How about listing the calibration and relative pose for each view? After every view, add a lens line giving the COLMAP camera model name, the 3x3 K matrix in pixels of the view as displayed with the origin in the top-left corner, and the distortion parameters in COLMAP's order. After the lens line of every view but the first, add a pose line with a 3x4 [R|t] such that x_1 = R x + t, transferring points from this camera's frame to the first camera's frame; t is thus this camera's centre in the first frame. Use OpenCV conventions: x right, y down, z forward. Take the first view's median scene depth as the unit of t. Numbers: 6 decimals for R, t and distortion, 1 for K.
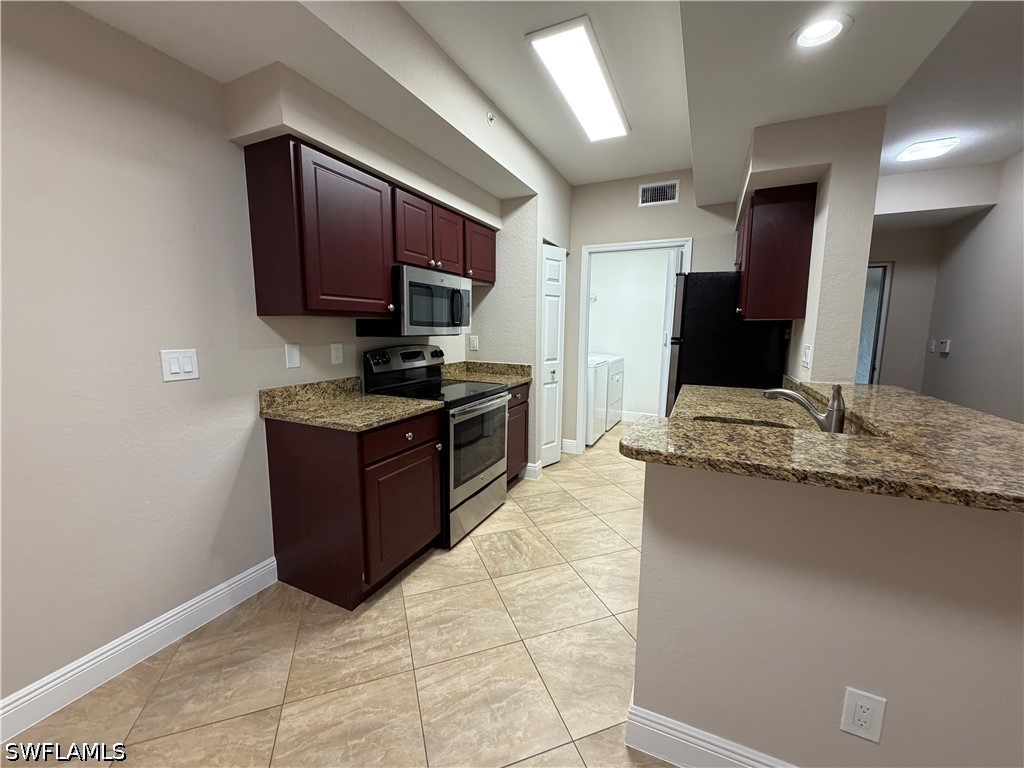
lens RADIAL K [[408.2, 0, 508.9], [0, 408.2, 384.2], [0, 0, 1]] dist [0.000206, 0.000157]
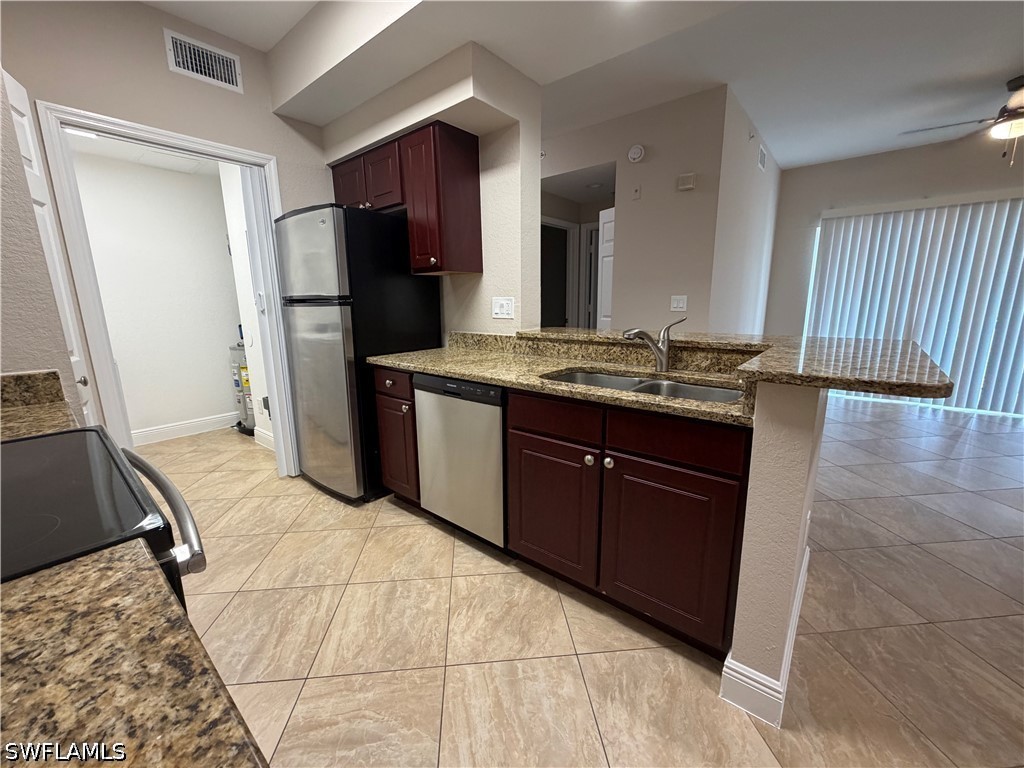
lens RADIAL K [[408.2, 0, 508.9], [0, 408.2, 384.2], [0, 0, 1]] dist [0.000206, 0.000157]
pose [[0.249115, -0.204697, 0.946594, -0.233228], [0.148341, 0.973940, 0.171572, -0.041571], [-0.957046, 0.097677, 0.272988, 0.522835]]
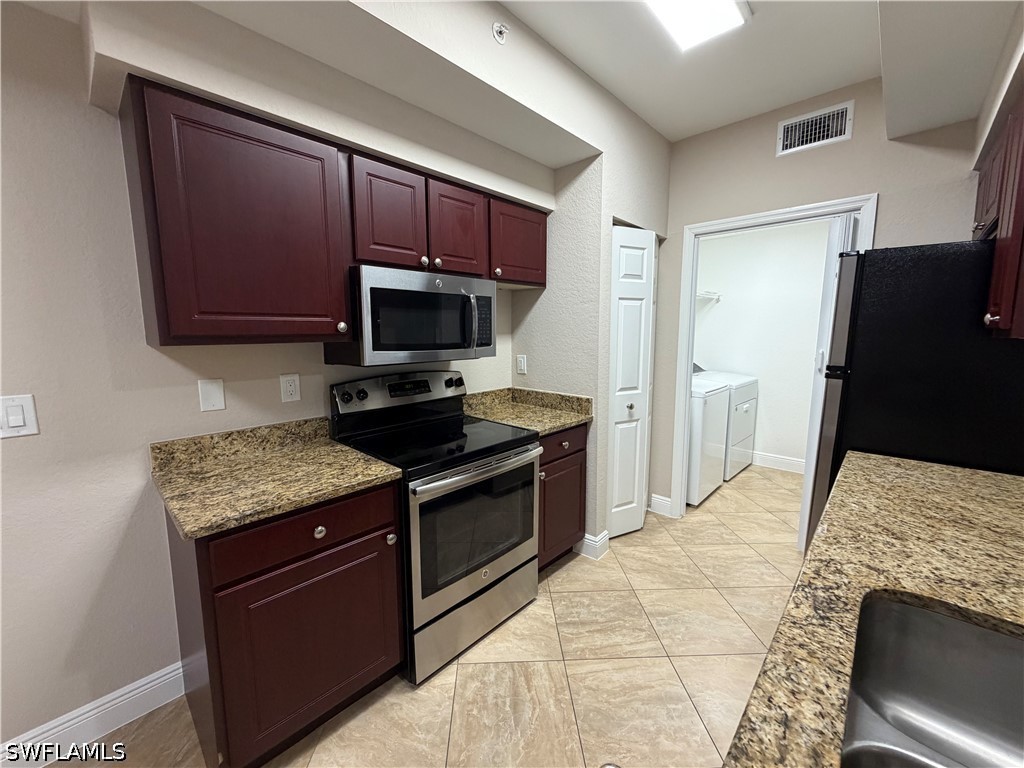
lens RADIAL K [[408.2, 0, 508.9], [0, 408.2, 384.2], [0, 0, 1]] dist [0.000206, 0.000157]
pose [[0.951993, 0.028944, -0.304749, 0.146304], [-0.031507, 0.999497, -0.003496, -0.071062], [0.304494, 0.012930, 0.952426, 0.313674]]
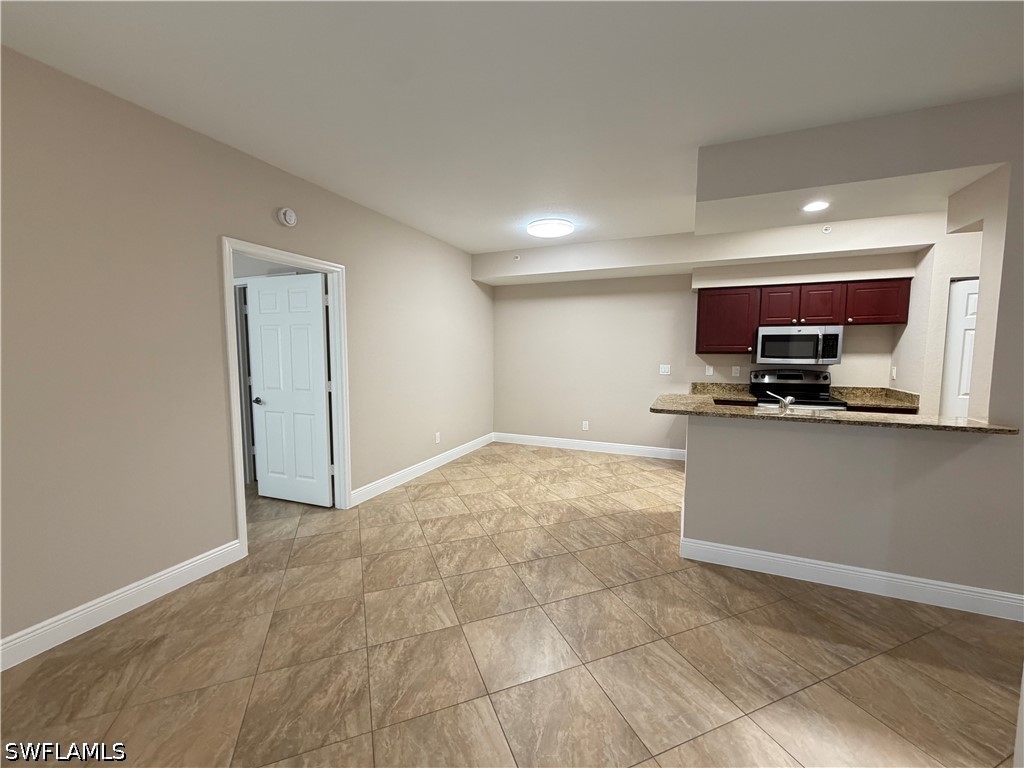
lens RADIAL K [[408.2, 0, 508.9], [0, 408.2, 384.2], [0, 0, 1]] dist [0.000206, 0.000157]
pose [[0.031165, 0.076229, -0.996603, 1.230098], [-0.141903, 0.987325, 0.071082, 0.004894], [0.989390, 0.139205, 0.041587, -0.160519]]
